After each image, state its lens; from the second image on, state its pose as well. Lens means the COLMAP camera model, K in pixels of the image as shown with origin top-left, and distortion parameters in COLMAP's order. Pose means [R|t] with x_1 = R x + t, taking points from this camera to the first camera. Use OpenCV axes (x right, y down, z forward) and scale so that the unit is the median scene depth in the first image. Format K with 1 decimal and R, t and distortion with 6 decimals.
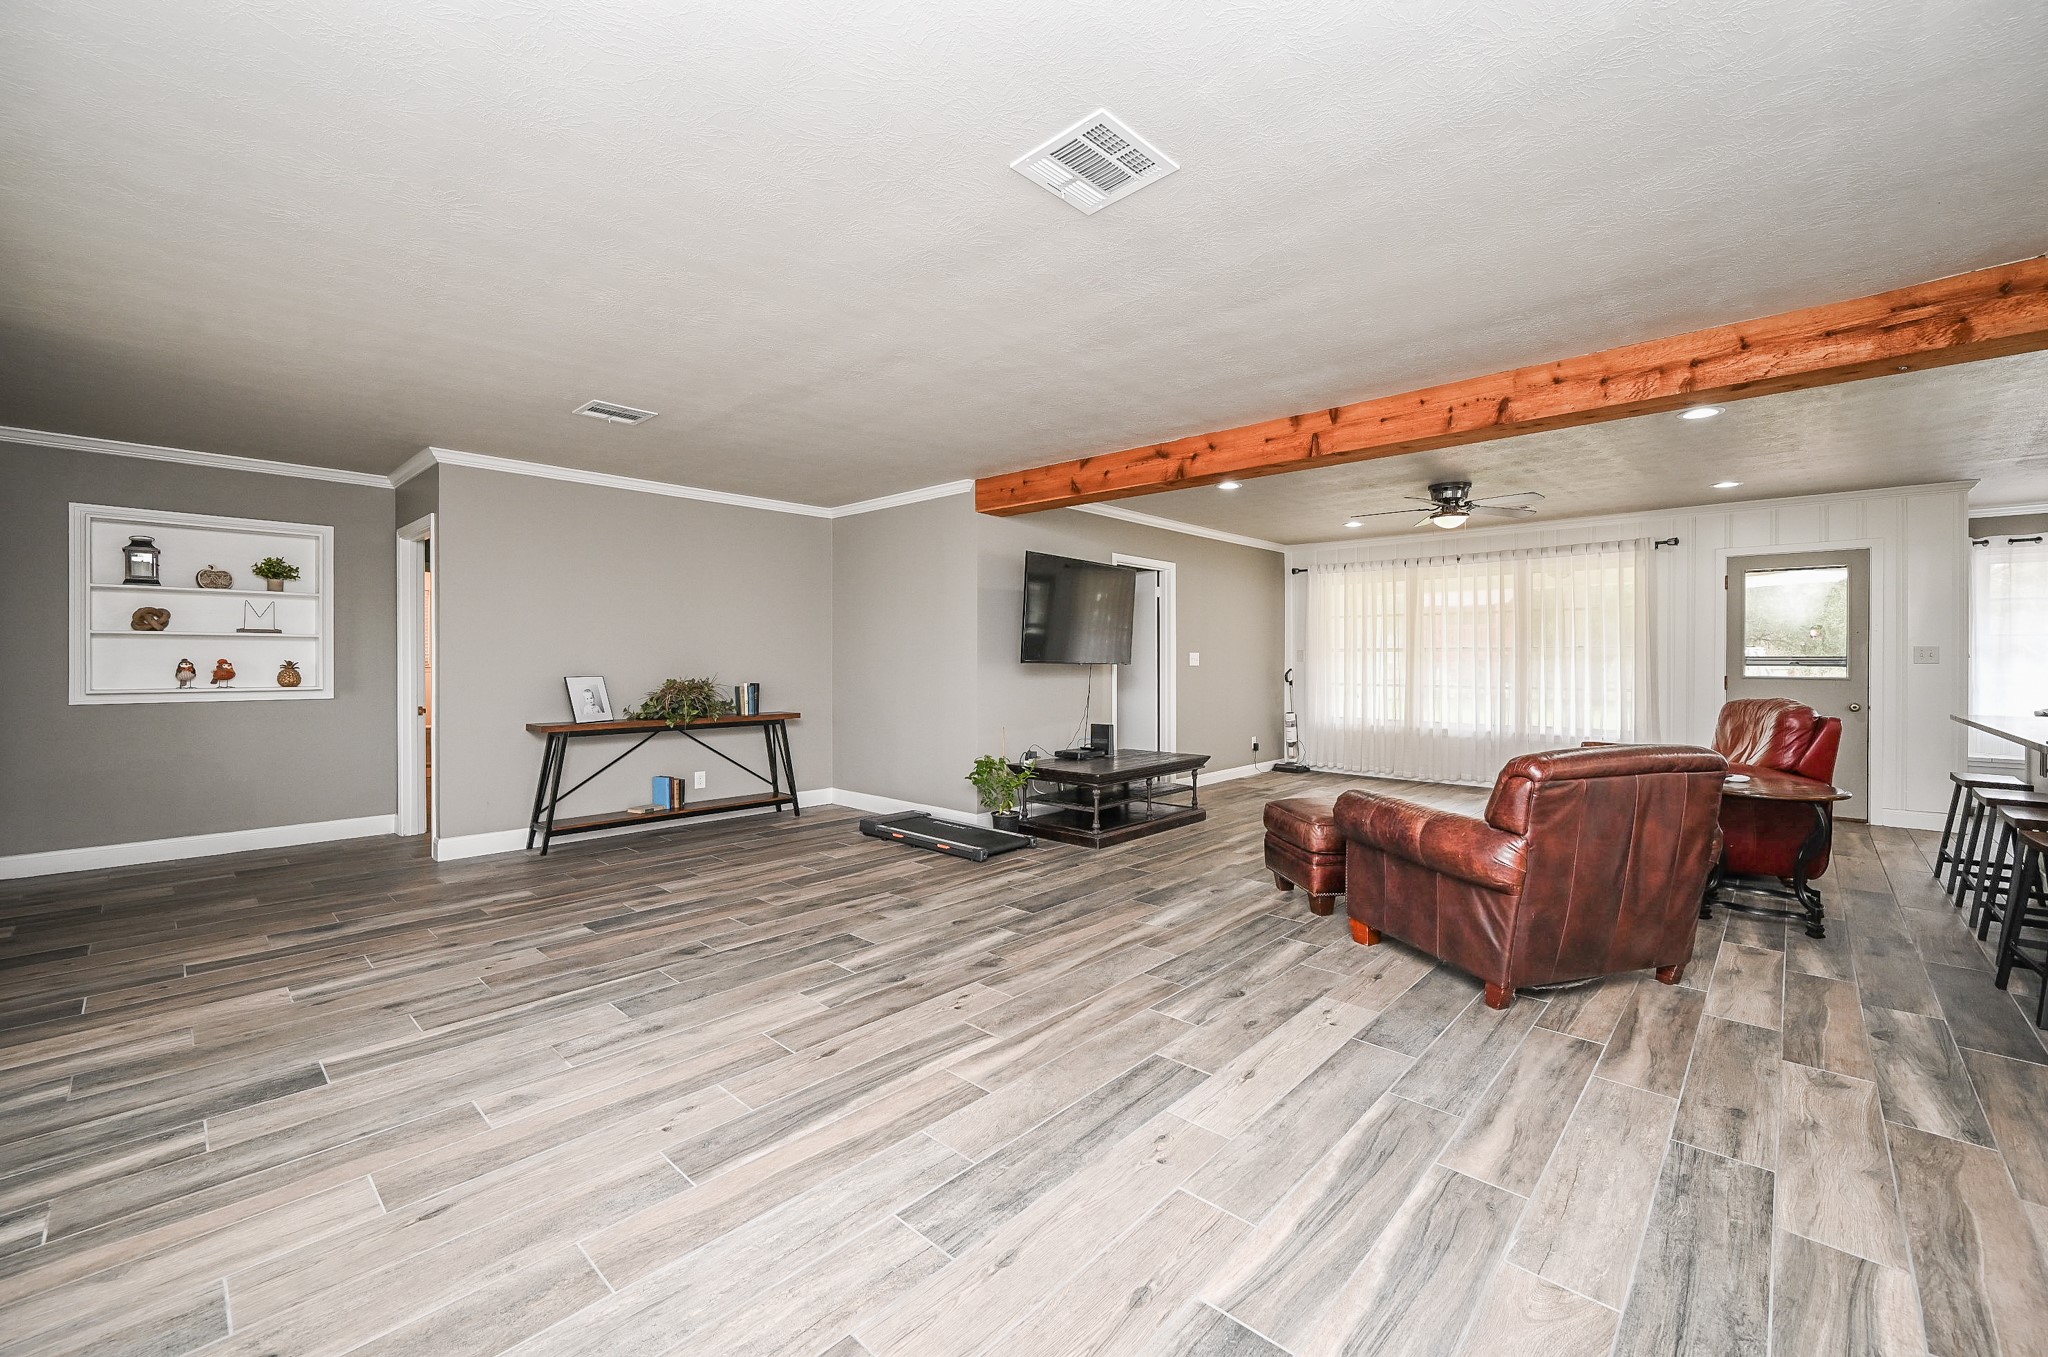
lens RADIAL K [[828.9, 0, 1013.6], [0, 828.9, 664.6], [0, 0, 1]] dist [0.000266, 0.000260]
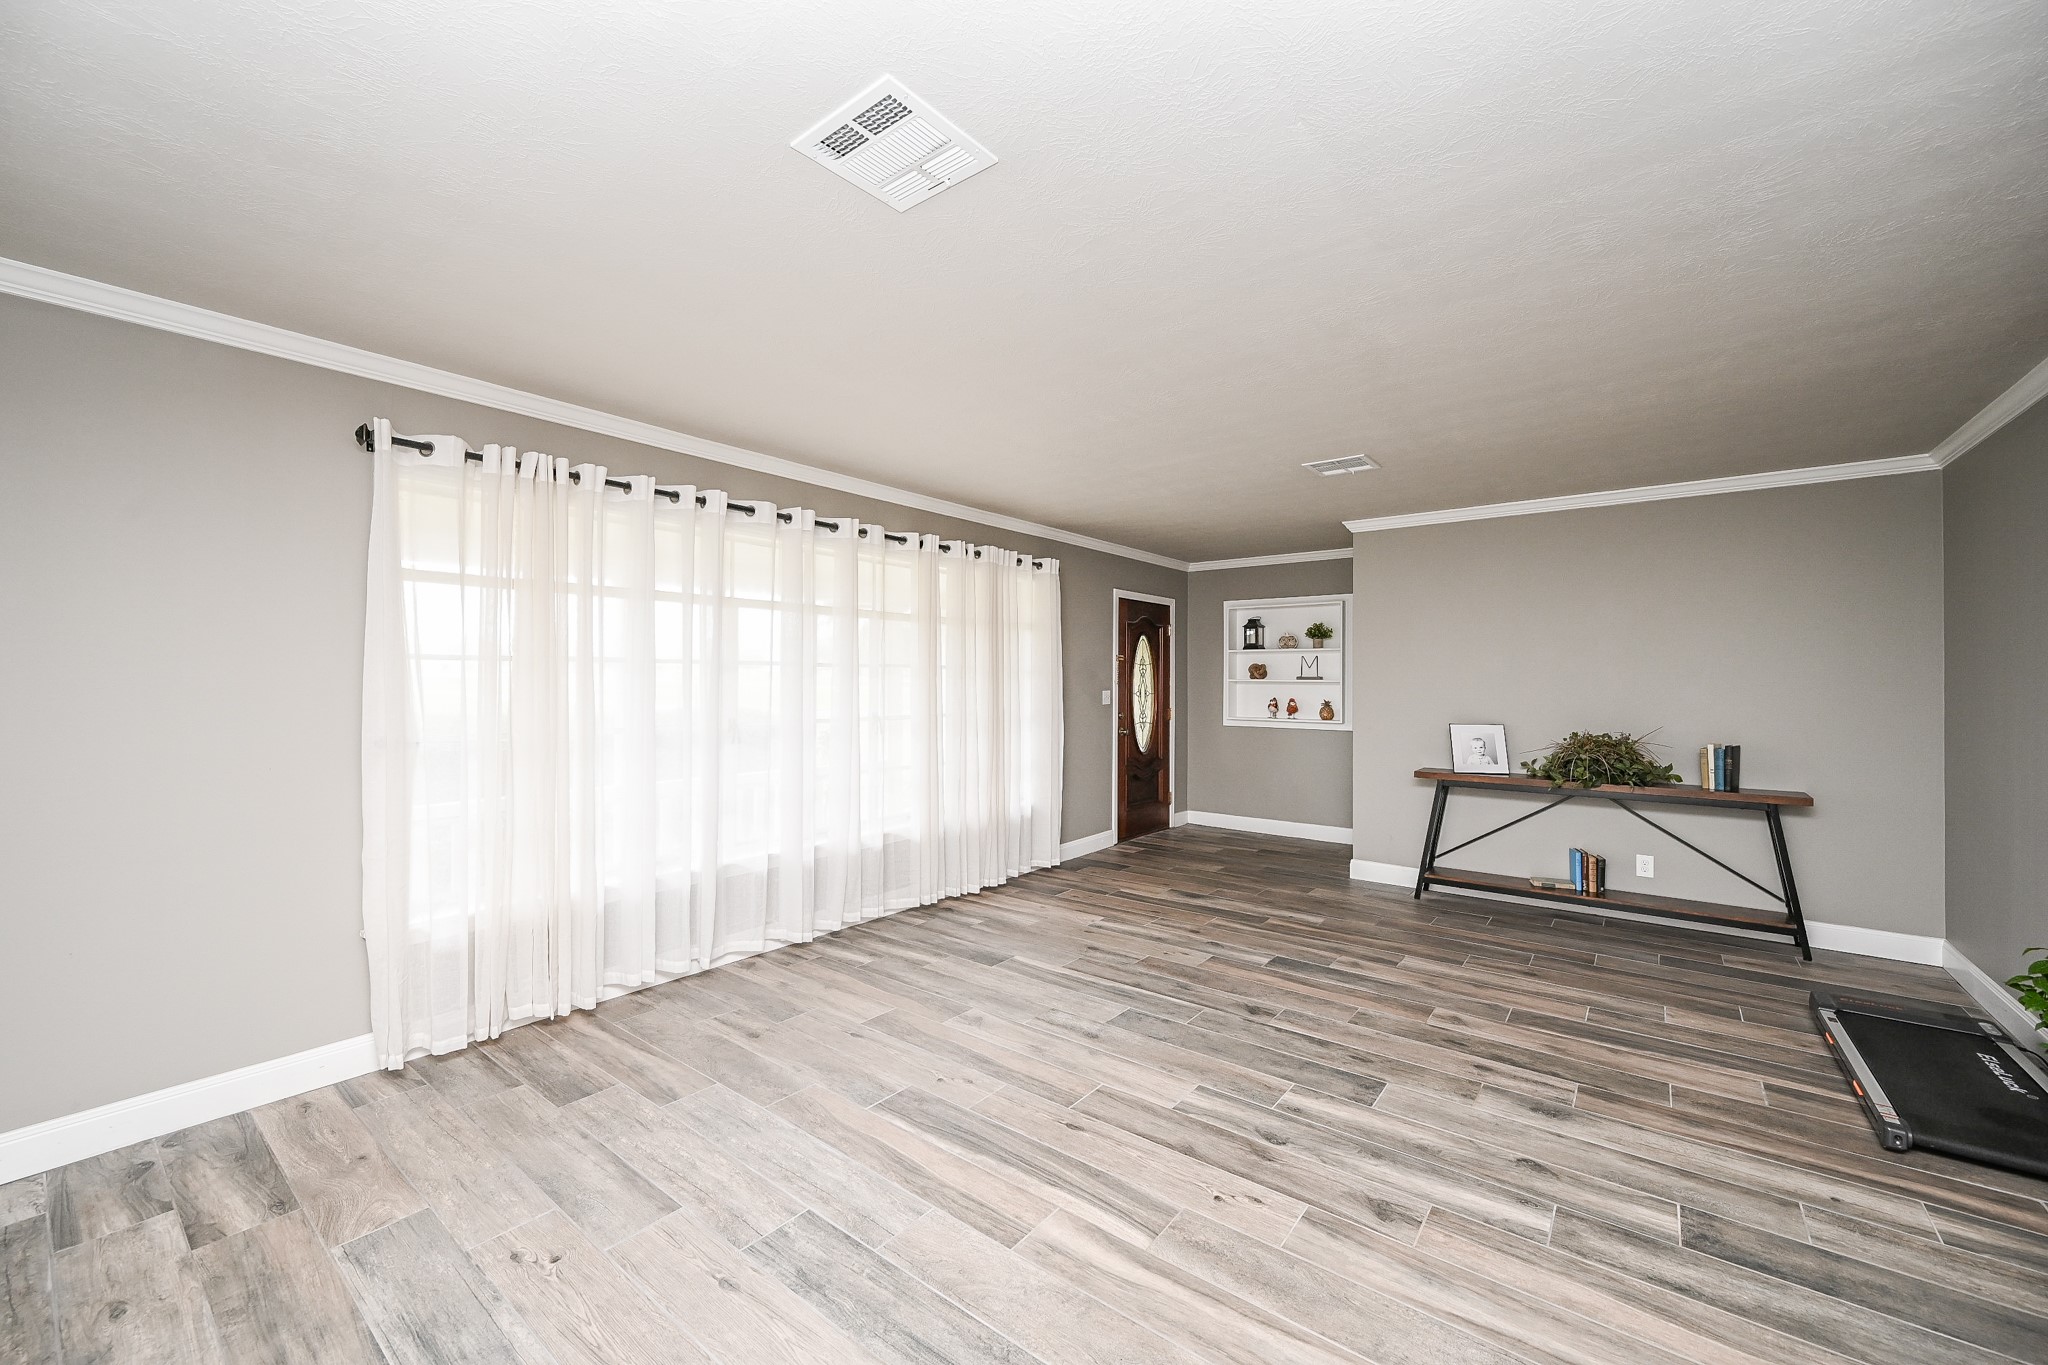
lens RADIAL K [[798.6, 0, 1021.1], [0, 798.6, 679.9], [0, 0, 1]] dist [-0.000376, -0.000078]
pose [[0.096000, -0.002040, -0.995379, 0.501475], [-0.010603, 0.999939, -0.003072, -0.041028], [0.995325, 0.010849, 0.095973, 0.588006]]
